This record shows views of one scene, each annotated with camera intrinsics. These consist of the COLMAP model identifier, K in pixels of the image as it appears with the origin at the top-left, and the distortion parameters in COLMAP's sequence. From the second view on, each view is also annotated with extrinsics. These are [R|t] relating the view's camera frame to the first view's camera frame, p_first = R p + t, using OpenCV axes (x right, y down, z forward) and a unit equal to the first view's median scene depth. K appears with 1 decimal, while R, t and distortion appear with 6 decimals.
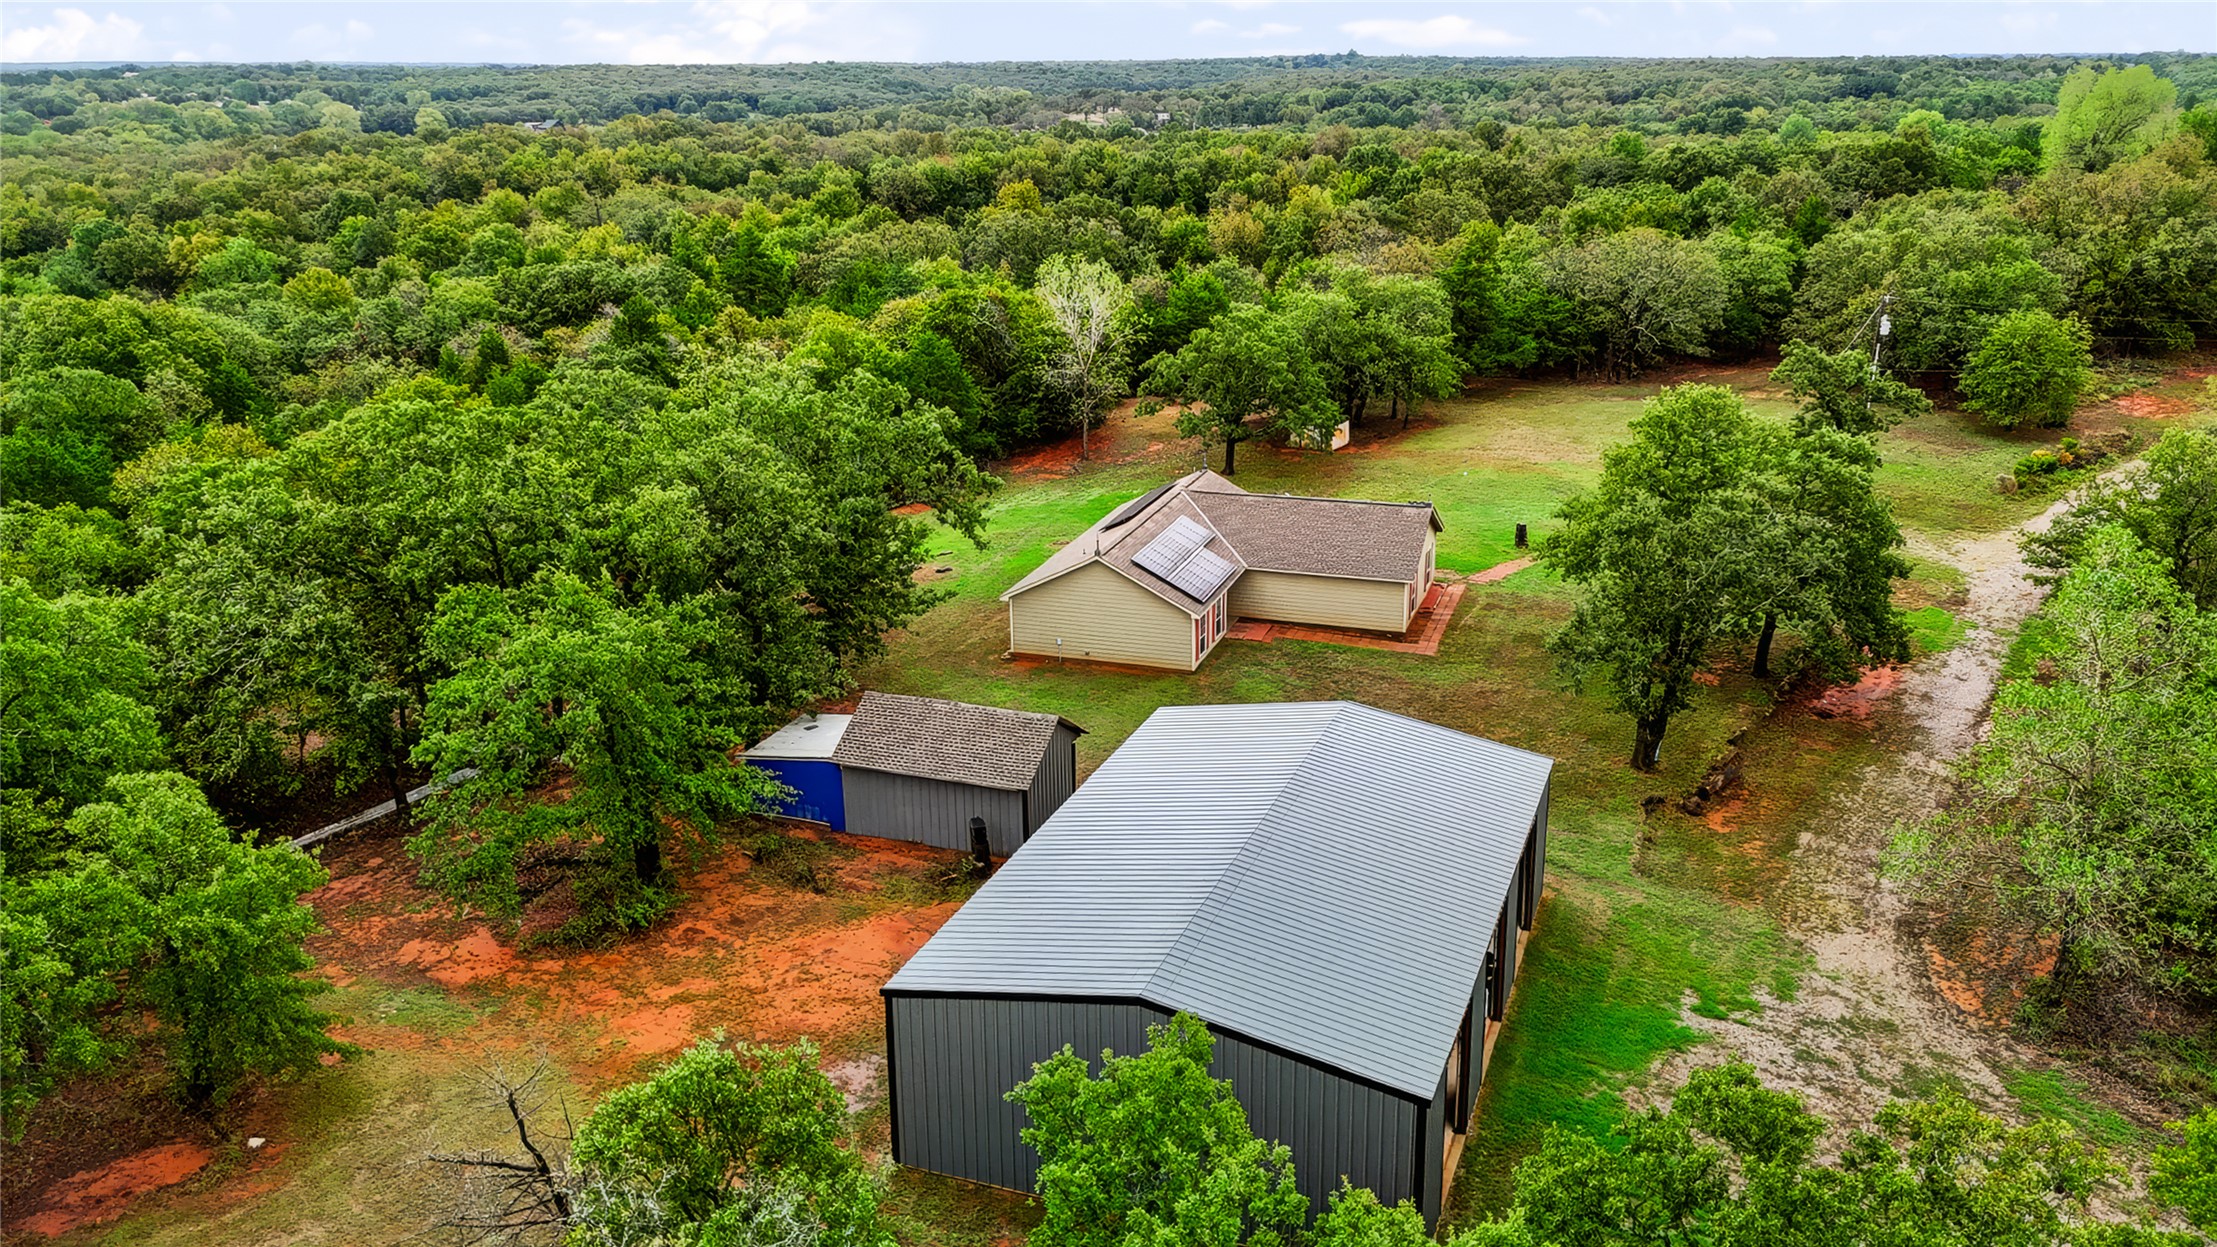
lens RADIAL K [[1641.6, 0, 1160.4], [0, 1641.6, 610.2], [0, 0, 1]] dist [0.071319, -0.058331]
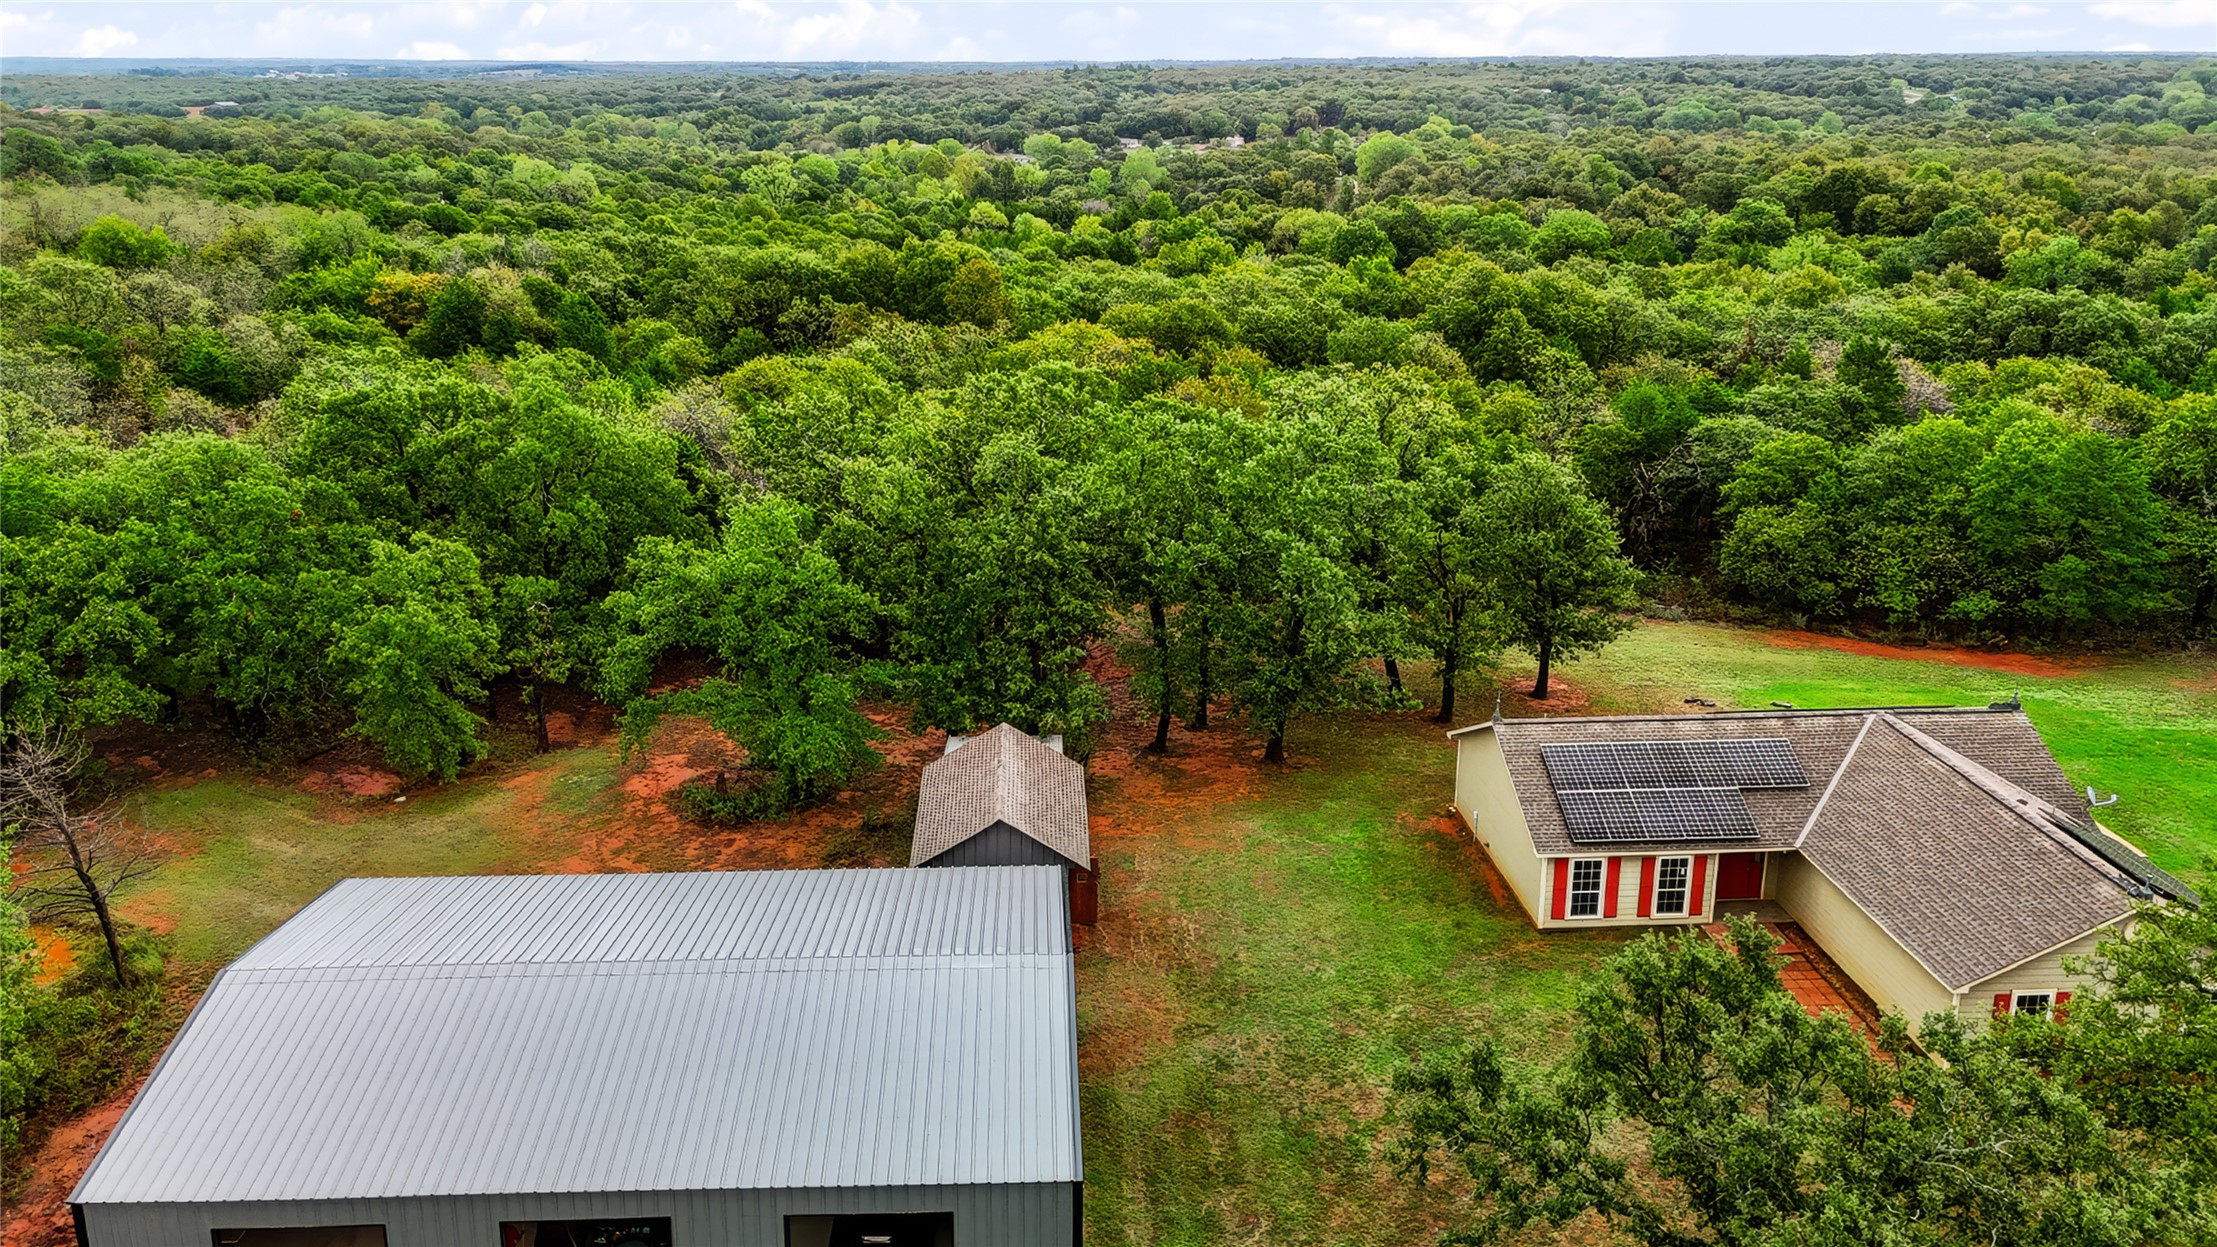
lens RADIAL K [[1640.1, 0, 1094.5], [0, 1640.1, 620.7], [0, 0, 1]] dist [0.076221, -0.060953]
pose [[0.367568, 0.299213, -0.880548, 0.270133], [-0.285454, 0.937423, 0.199382, -0.086585], [0.885104, 0.178069, 0.429979, 0.257330]]
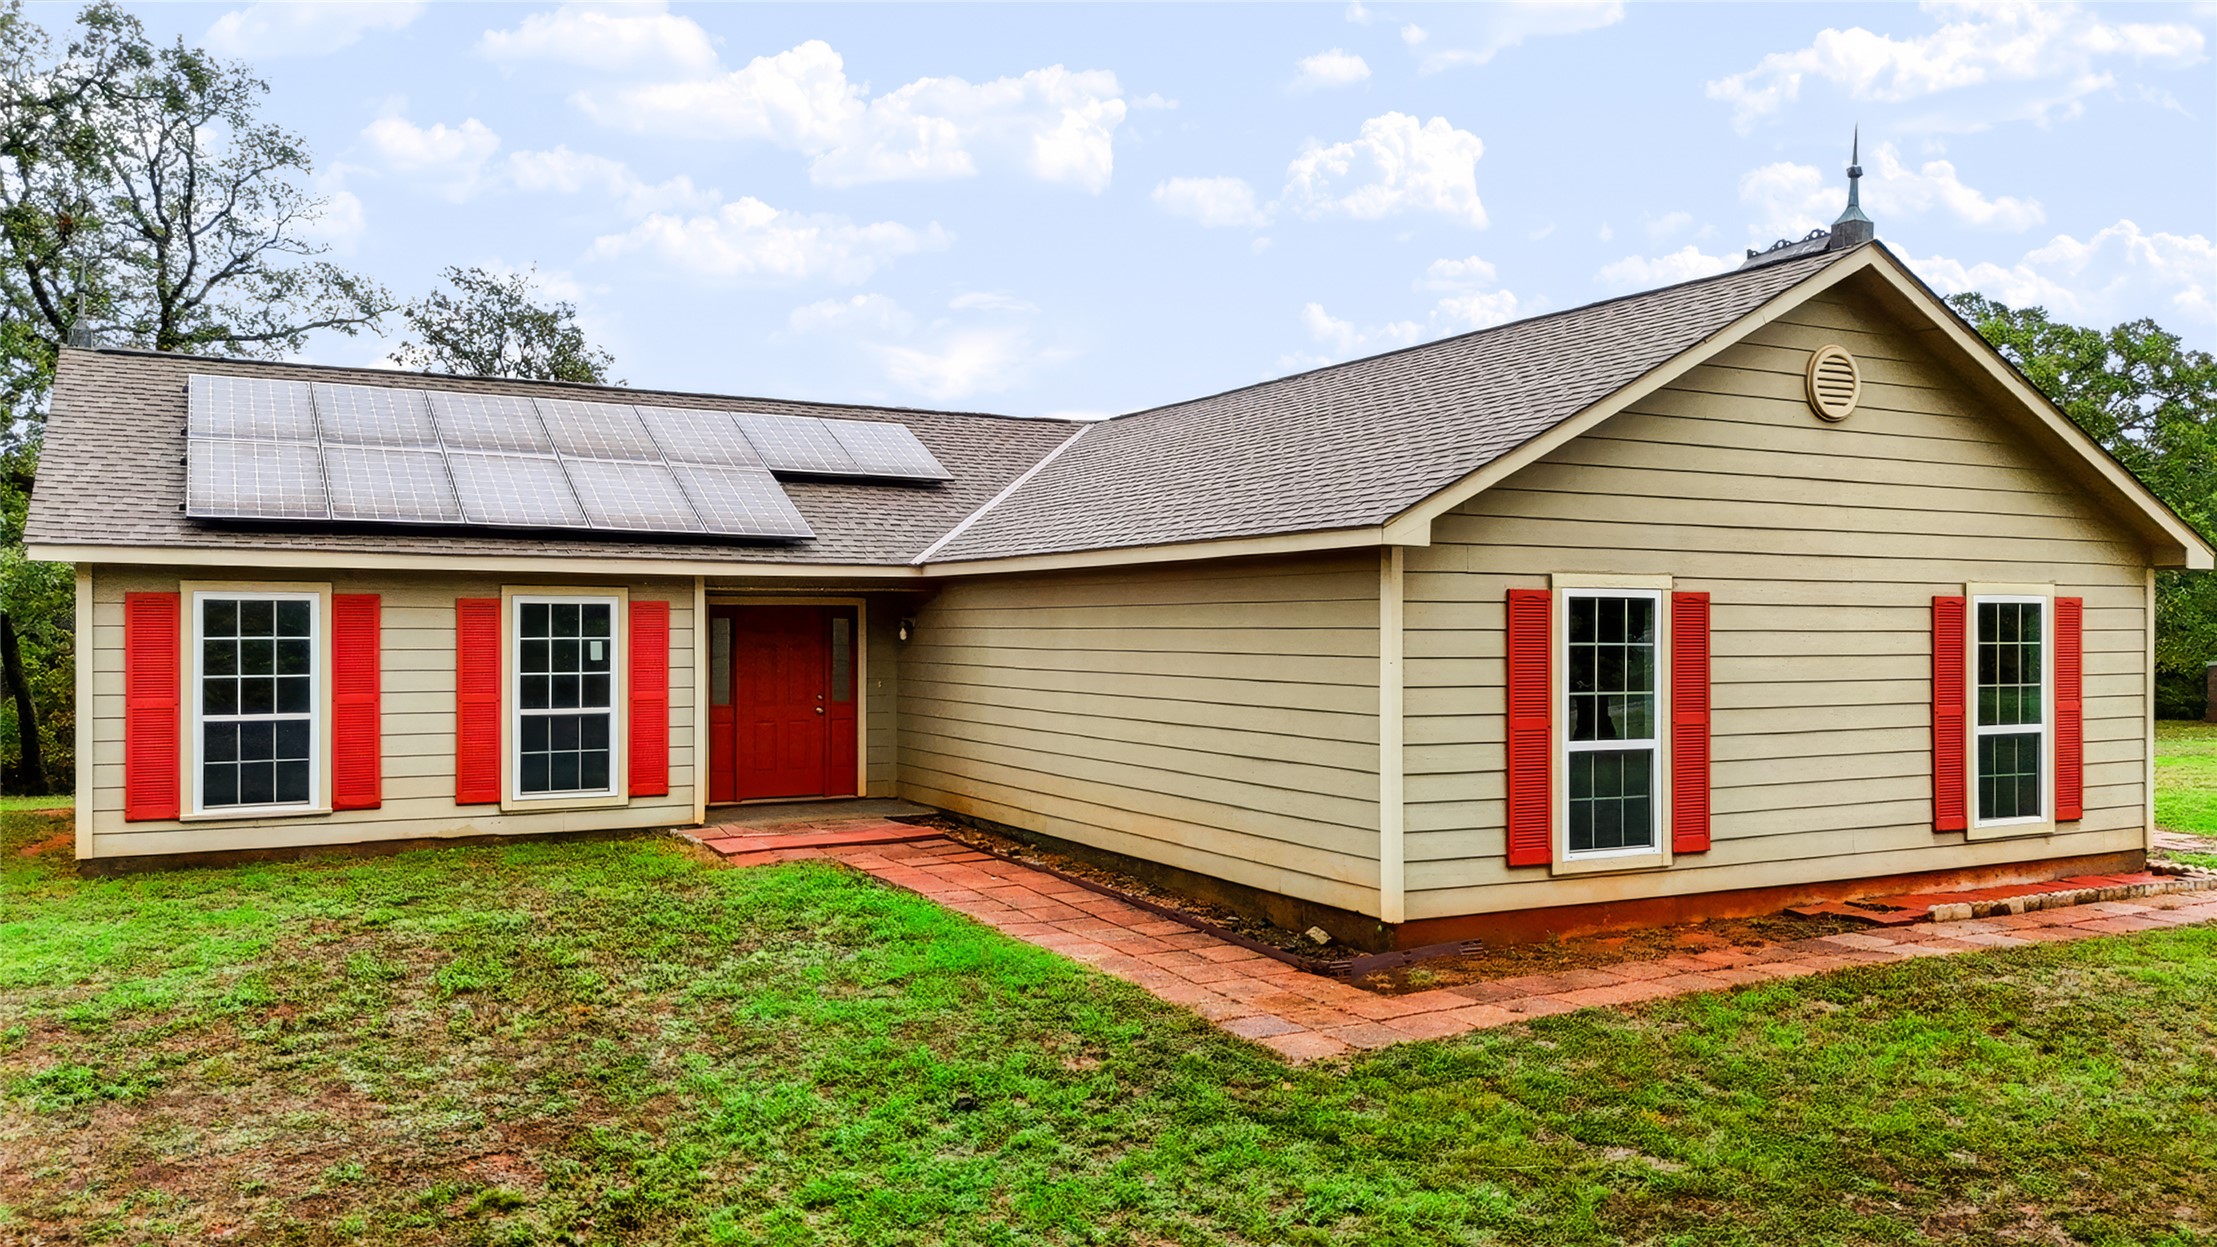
lens RADIAL K [[1622.4, 0, 1108.5], [0, 1622.4, 623.5], [0, 0, 1]] dist [0.075763, -0.060097]
pose [[0.728542, 0.004738, -0.684985, 0.124130], [-0.220219, 0.948512, -0.227661, 0.016446], [0.648637, 0.316707, 0.692074, 0.476810]]
